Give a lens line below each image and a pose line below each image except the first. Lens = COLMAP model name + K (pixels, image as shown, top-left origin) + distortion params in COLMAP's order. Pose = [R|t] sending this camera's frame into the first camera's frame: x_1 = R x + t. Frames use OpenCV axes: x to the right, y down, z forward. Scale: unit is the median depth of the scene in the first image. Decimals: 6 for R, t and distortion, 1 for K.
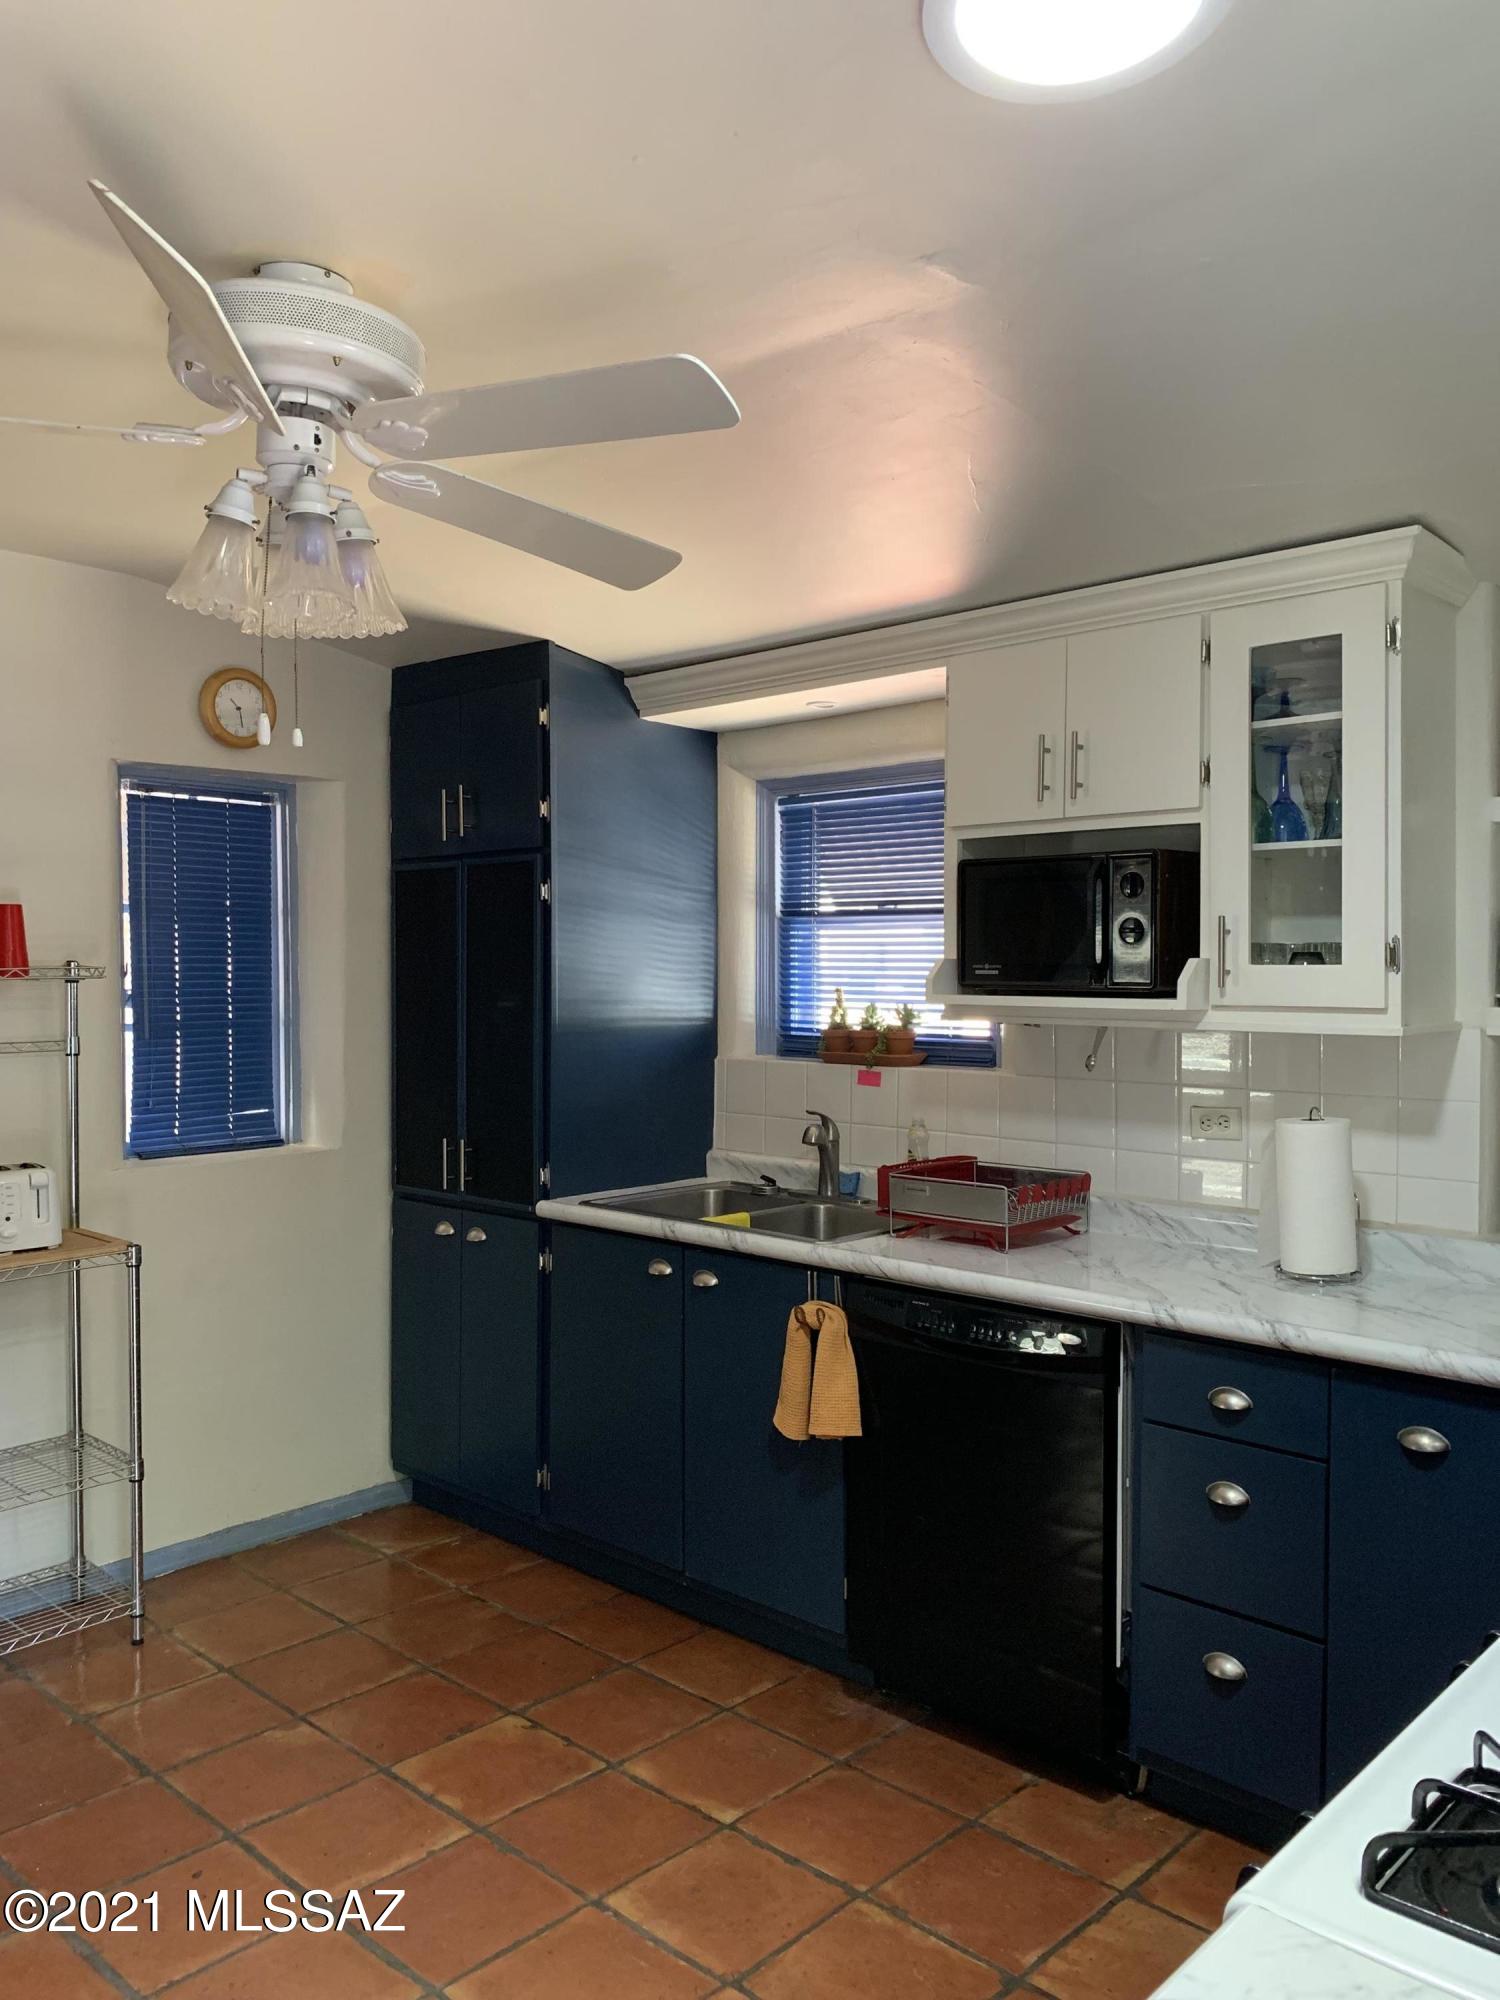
lens RADIAL K [[1515.2, 0, 751.3], [0, 1515.2, 995.2], [0, 0, 1]] dist [0.023882, -0.005647]
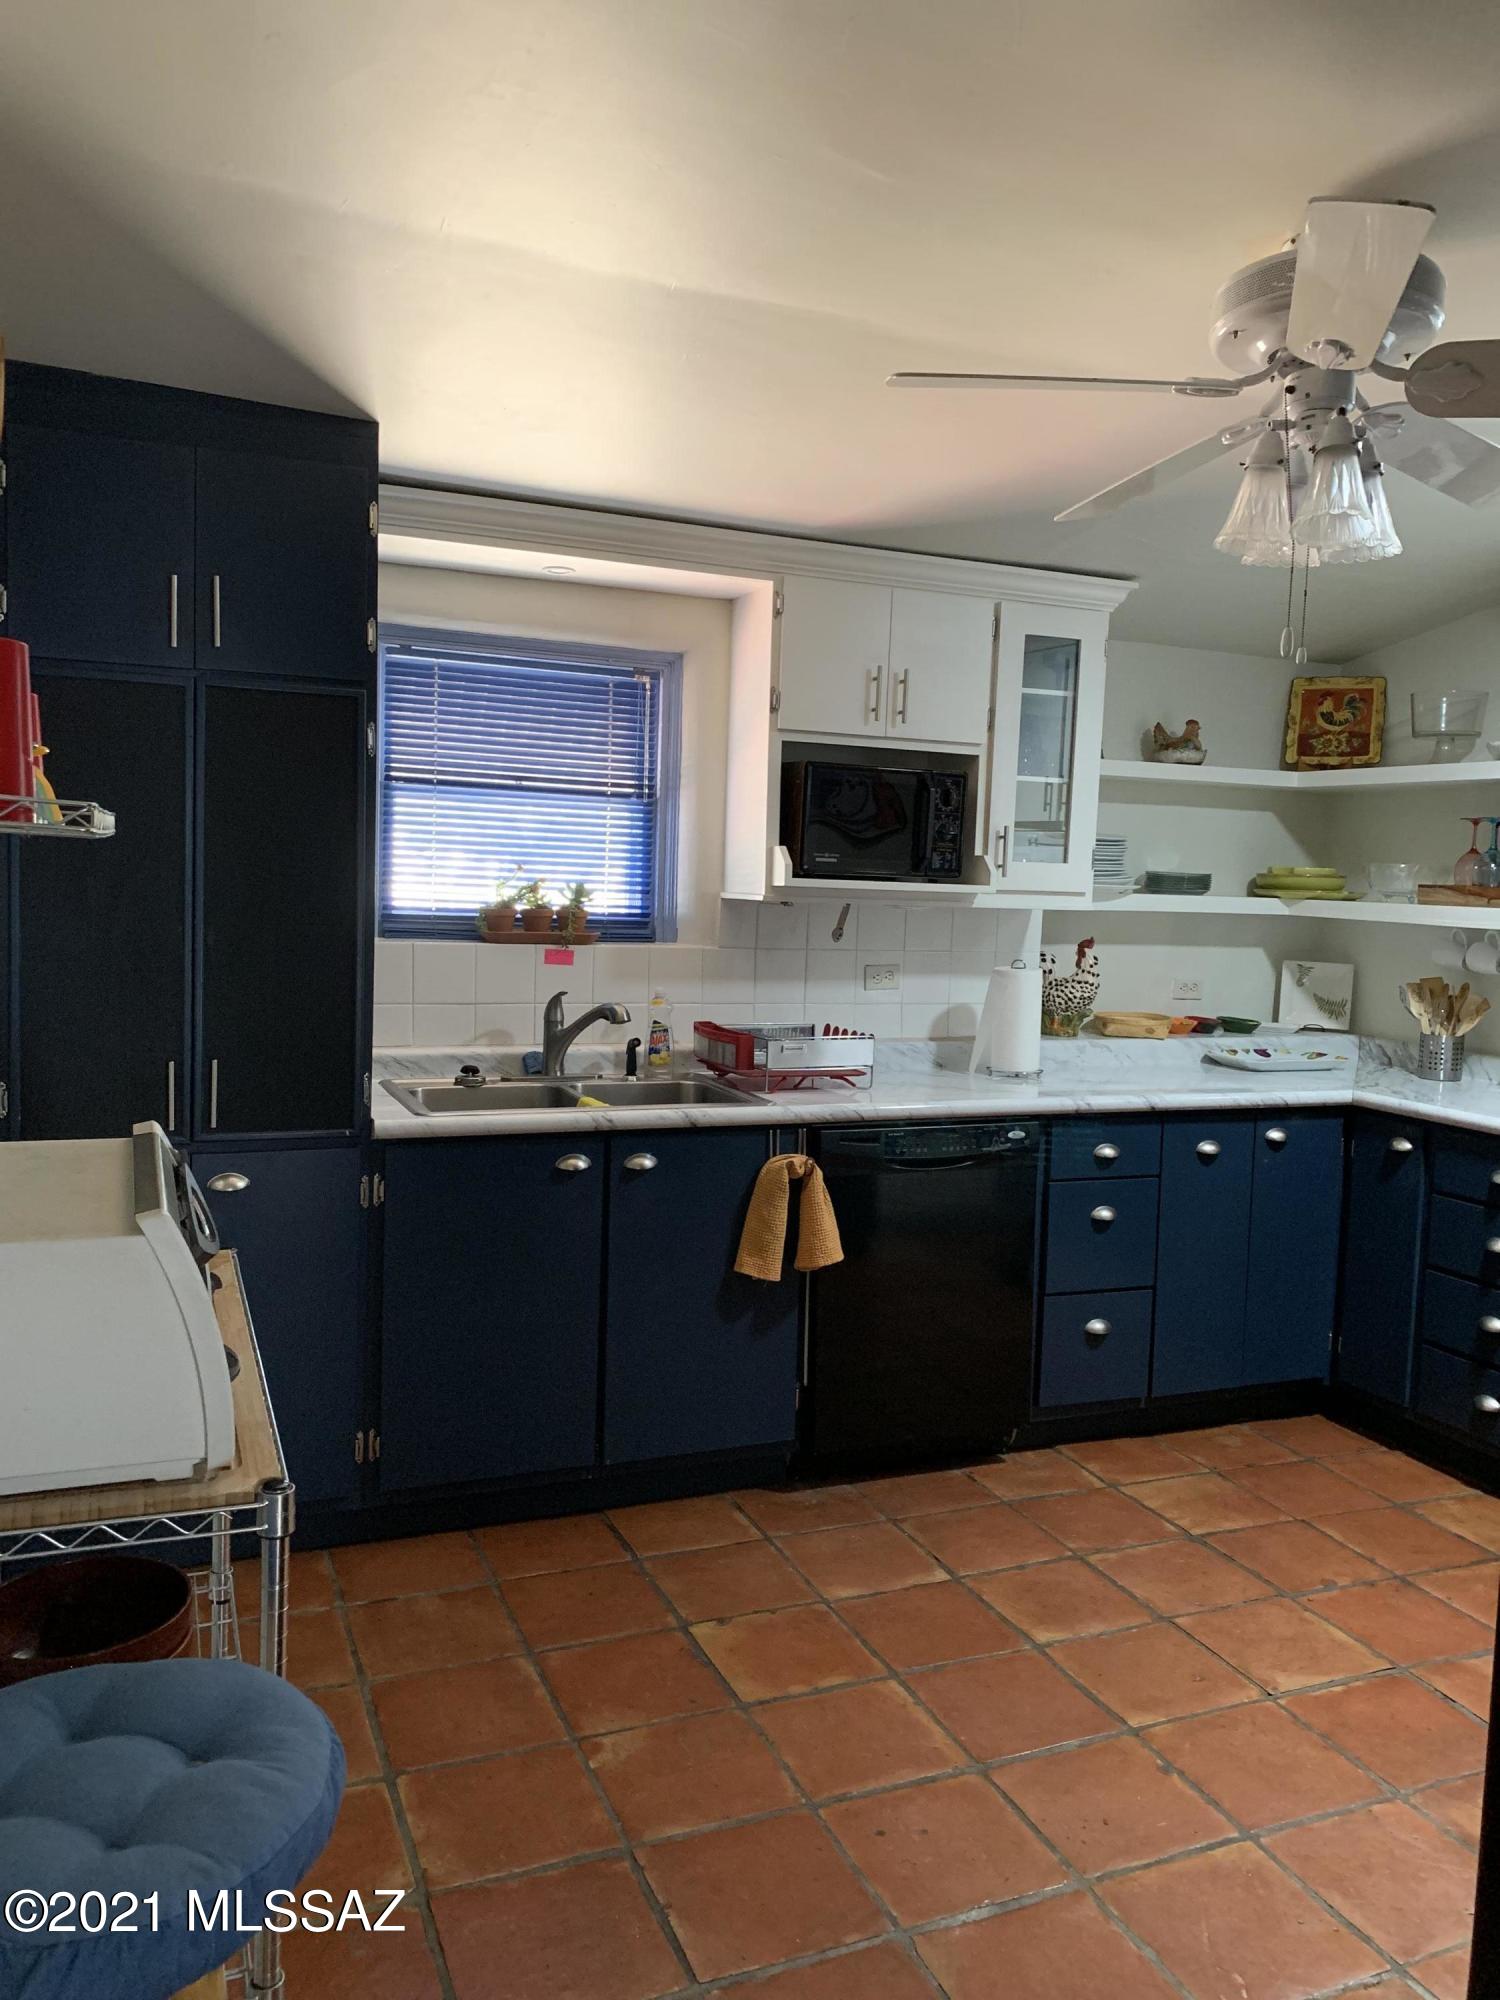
lens RADIAL K [[1515.2, 0, 752.9], [0, 1515.2, 1003.9], [0, 0, 1]] dist [0.023882, -0.005647]
pose [[0.413595, -0.063292, 0.908258, -0.976874], [-0.020447, 0.996683, 0.078765, 0.005235], [-0.910231, -0.051148, 0.410929, 0.584554]]
